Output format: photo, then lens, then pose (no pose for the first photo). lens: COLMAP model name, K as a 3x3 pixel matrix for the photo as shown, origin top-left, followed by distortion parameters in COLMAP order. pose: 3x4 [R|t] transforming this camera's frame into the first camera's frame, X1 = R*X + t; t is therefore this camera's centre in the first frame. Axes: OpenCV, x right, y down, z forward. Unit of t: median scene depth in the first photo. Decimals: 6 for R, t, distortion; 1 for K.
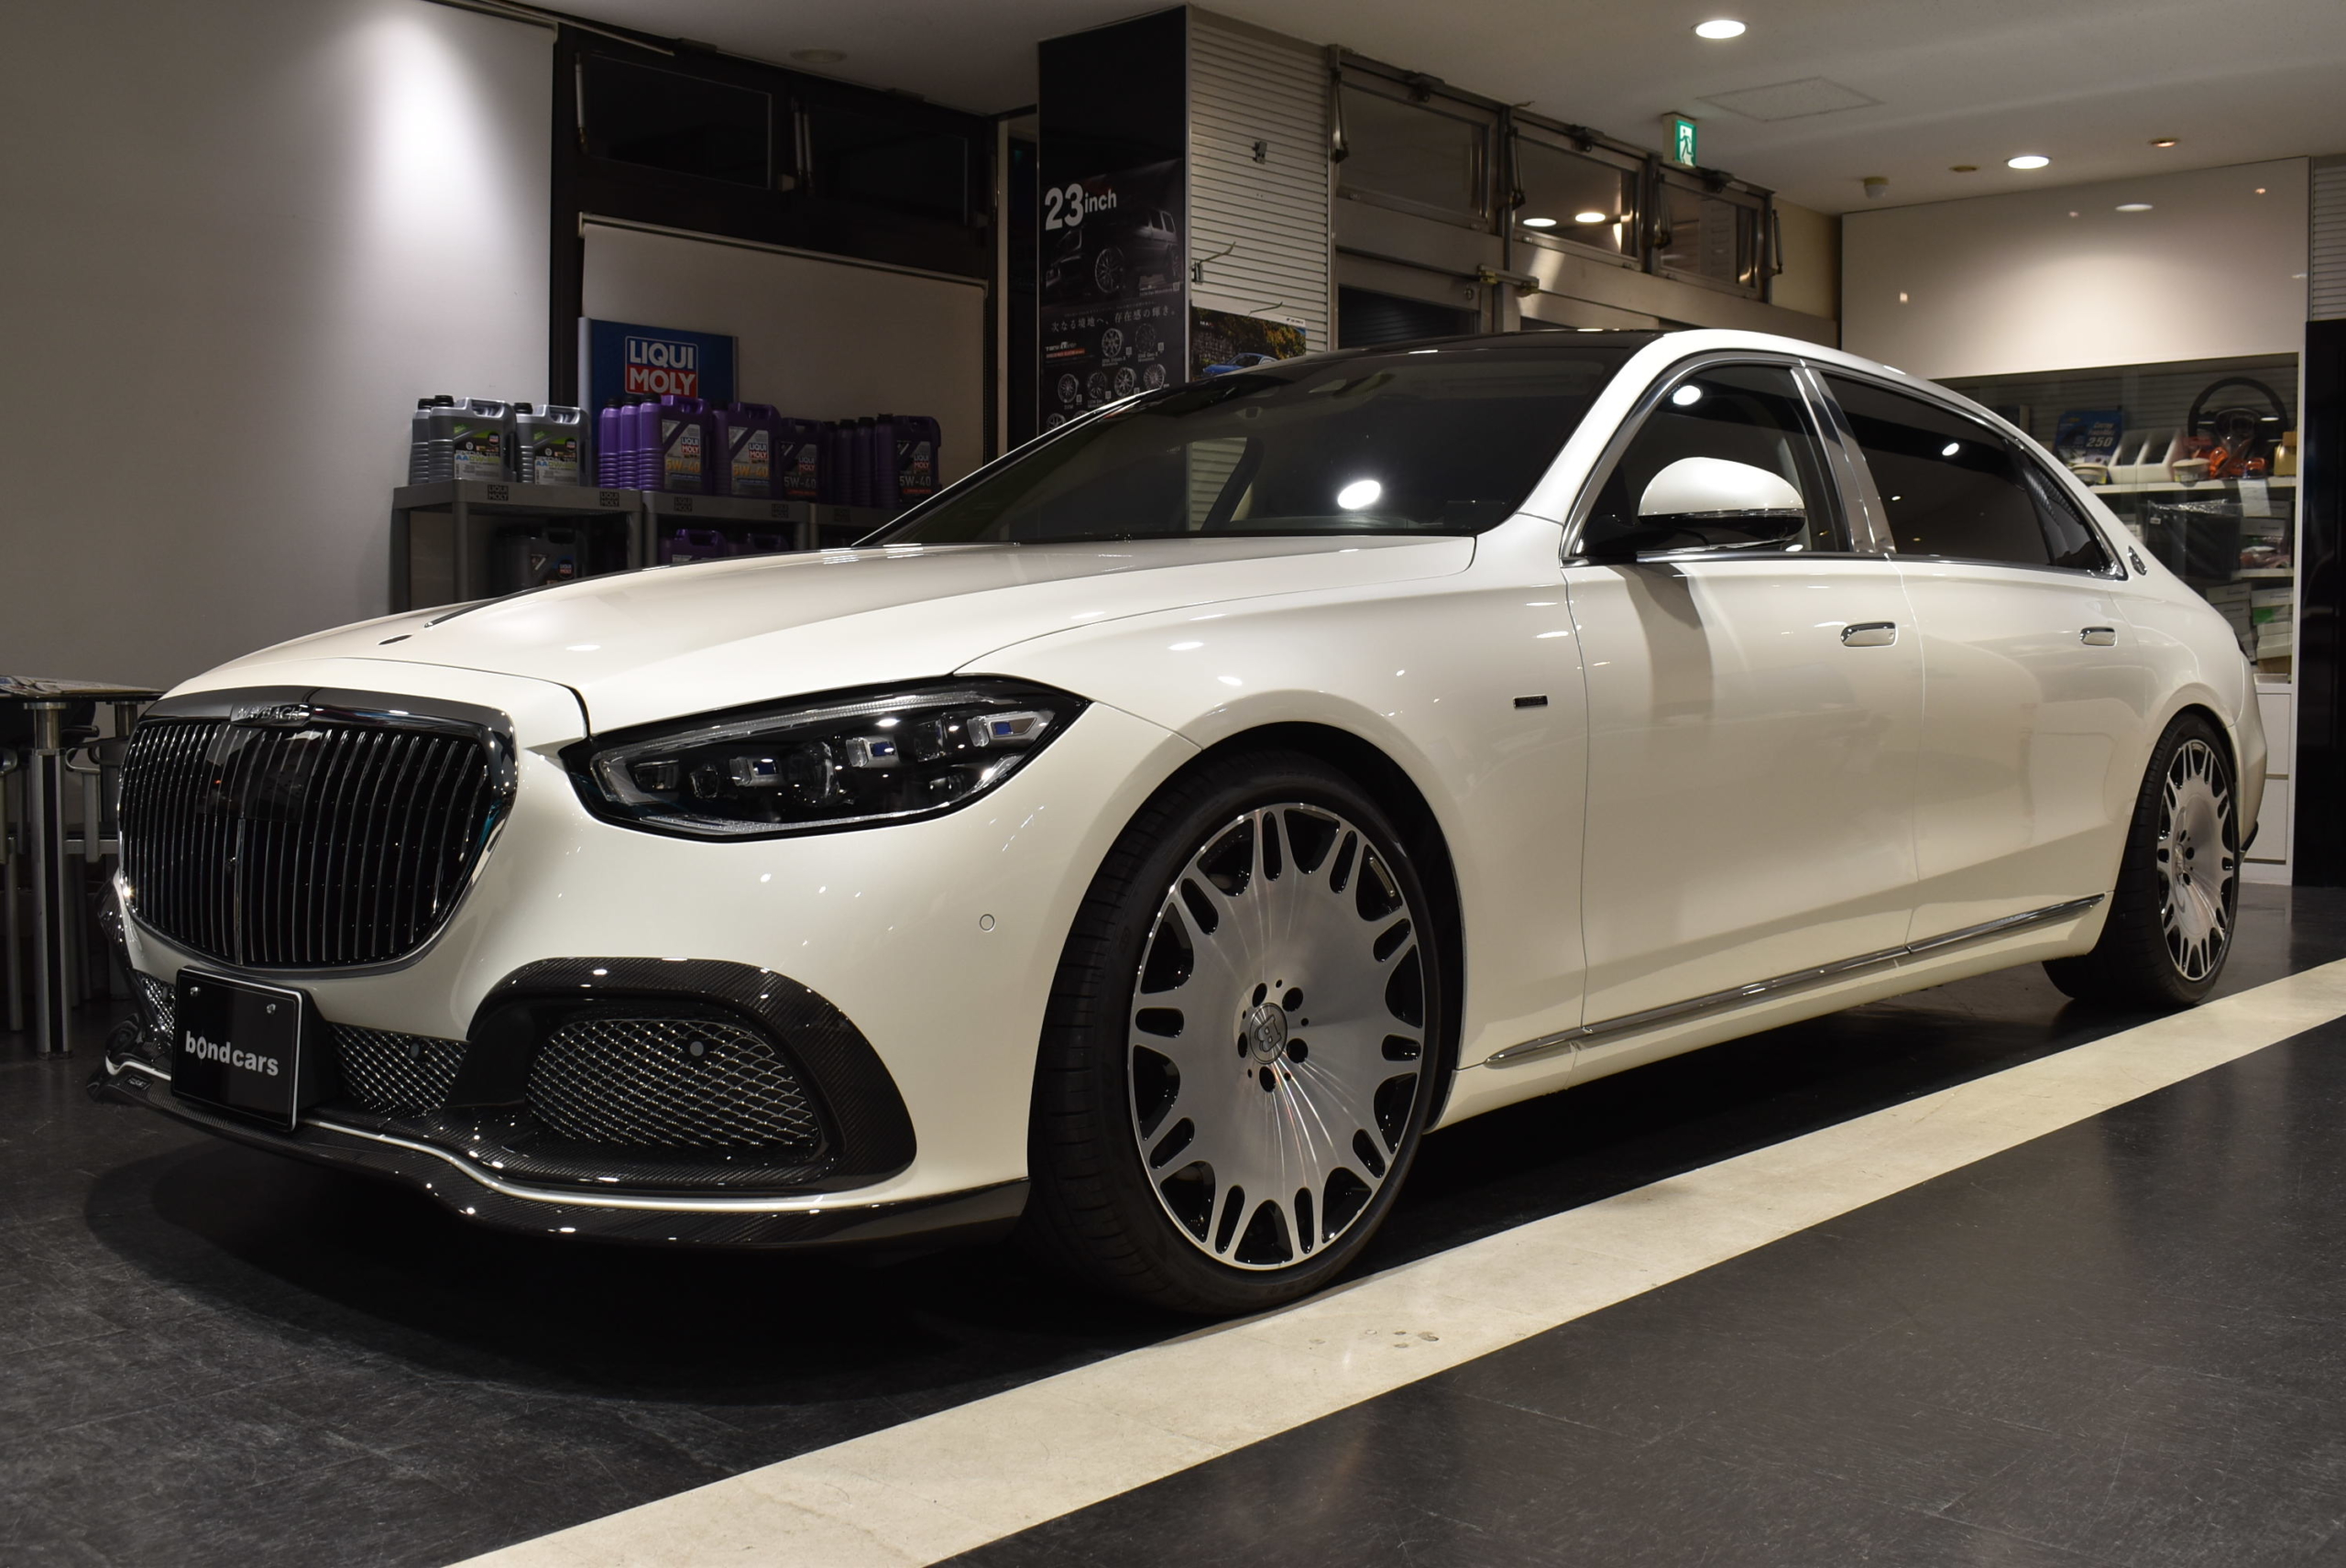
lens RADIAL K [[2322.9, 0, 1164.0], [0, 2322.9, 793.3], [0, 0, 1]] dist [-0.064073, 0.000000]
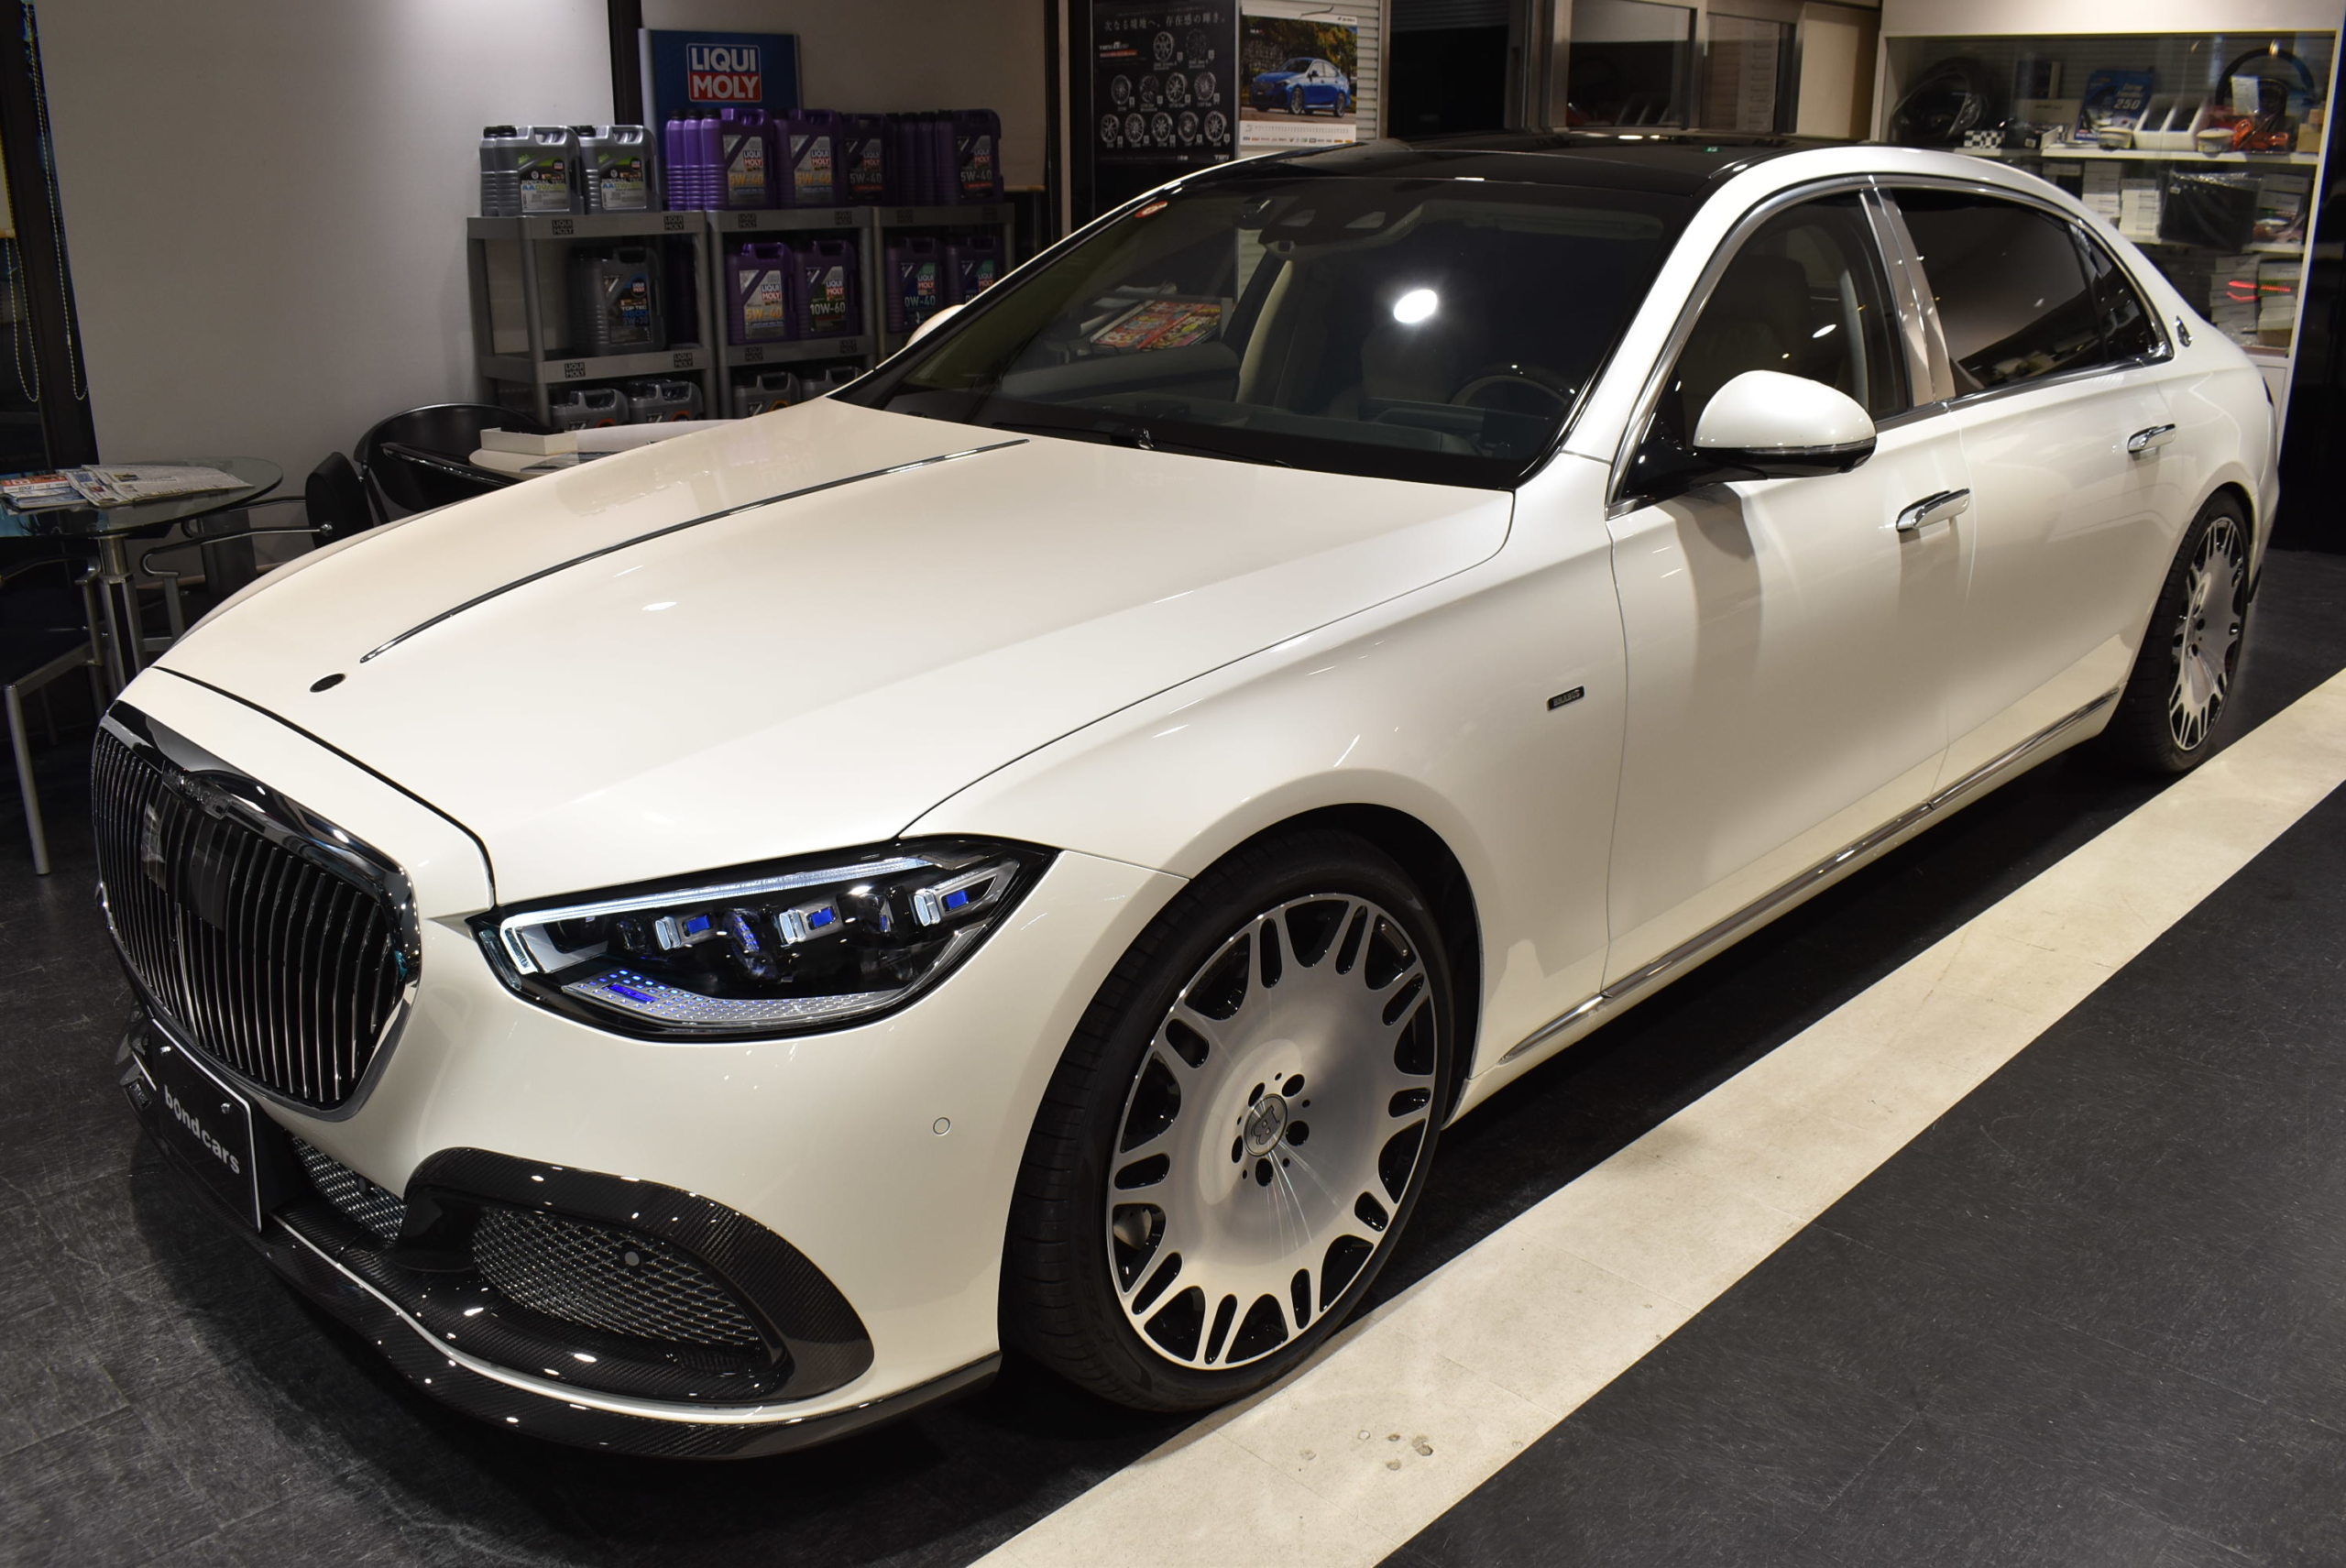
lens RADIAL K [[1918.7, 0, 1166.3], [0, 1918.7, 783.0], [0, 0, 1]] dist [-0.092698, 0.021918]
pose [[0.999114, 0.008048, -0.041318, 0.031784], [0.003088, 0.964895, 0.262616, -0.210157], [0.041981, -0.262511, 0.964015, 0.256605]]
